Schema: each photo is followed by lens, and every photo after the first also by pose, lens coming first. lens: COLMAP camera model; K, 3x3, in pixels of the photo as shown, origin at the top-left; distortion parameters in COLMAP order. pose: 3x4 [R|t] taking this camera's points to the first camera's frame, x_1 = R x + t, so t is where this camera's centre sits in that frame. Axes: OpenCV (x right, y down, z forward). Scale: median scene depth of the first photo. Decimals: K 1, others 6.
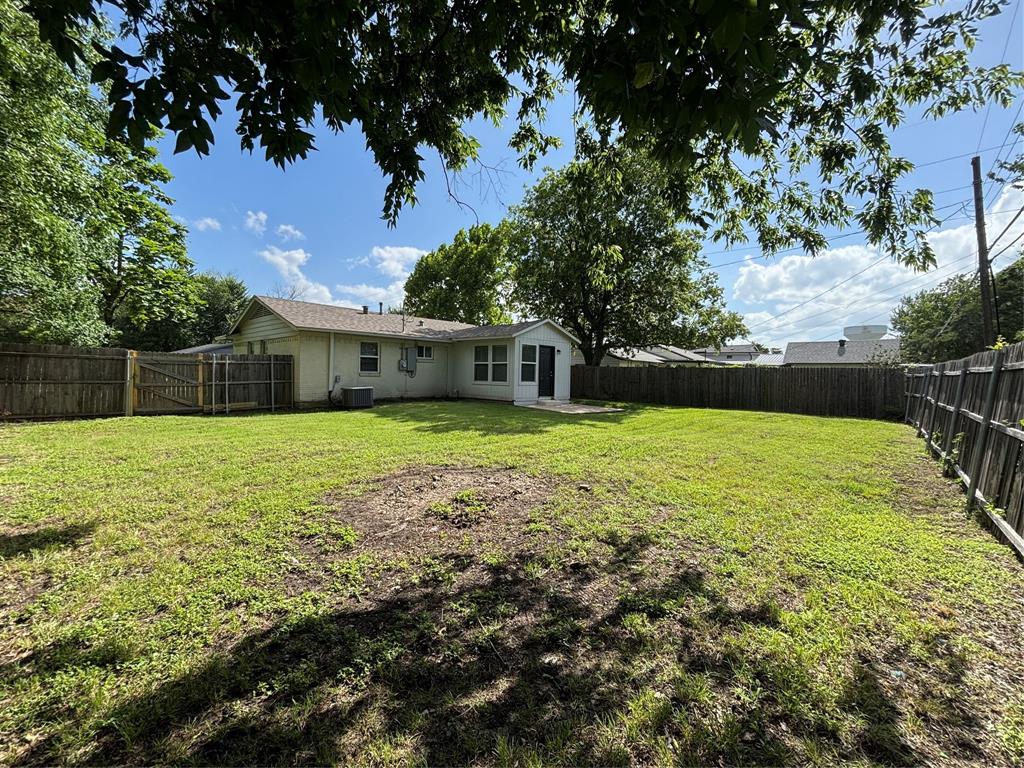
lens RADIAL K [[411.7, 0, 510.1], [0, 411.7, 380.7], [0, 0, 1]] dist [0.002675, -0.001542]
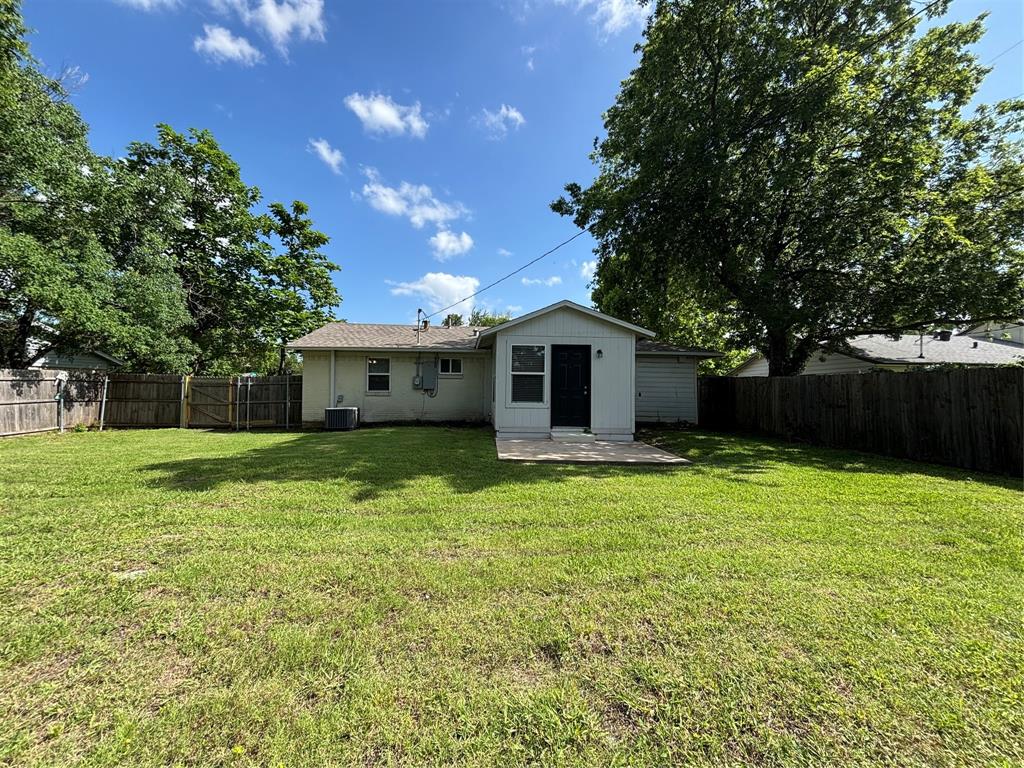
lens RADIAL K [[411.7, 0, 513.5], [0, 411.7, 385.2], [0, 0, 1]] dist [0.002675, -0.001542]
pose [[0.744117, -0.024430, -0.667603, 0.463394], [-0.004325, 0.999134, -0.041382, 0.002049], [0.668035, 0.033680, 0.743367, 0.503587]]
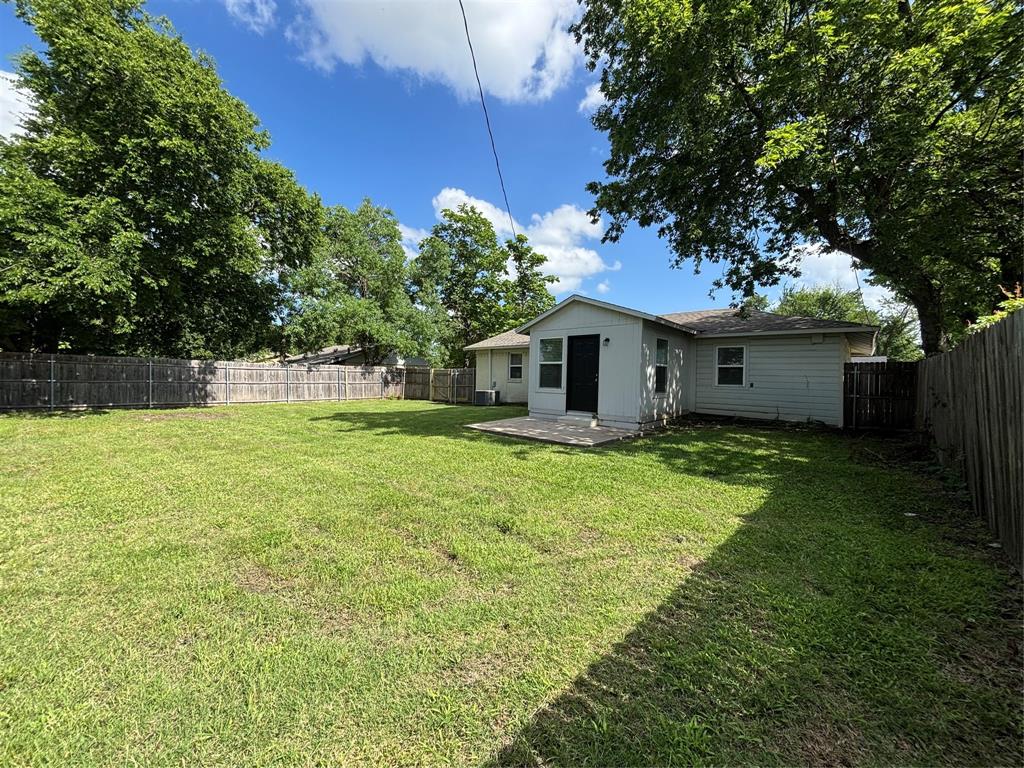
lens RADIAL K [[411.7, 0, 513.4], [0, 411.7, 386.7], [0, 0, 1]] dist [0.002675, -0.001542]
pose [[0.044310, -0.000237, -0.999018, 0.788915], [-0.034902, 0.999389, -0.001785, 0.003241], [0.998408, 0.034947, 0.044275, 0.904466]]
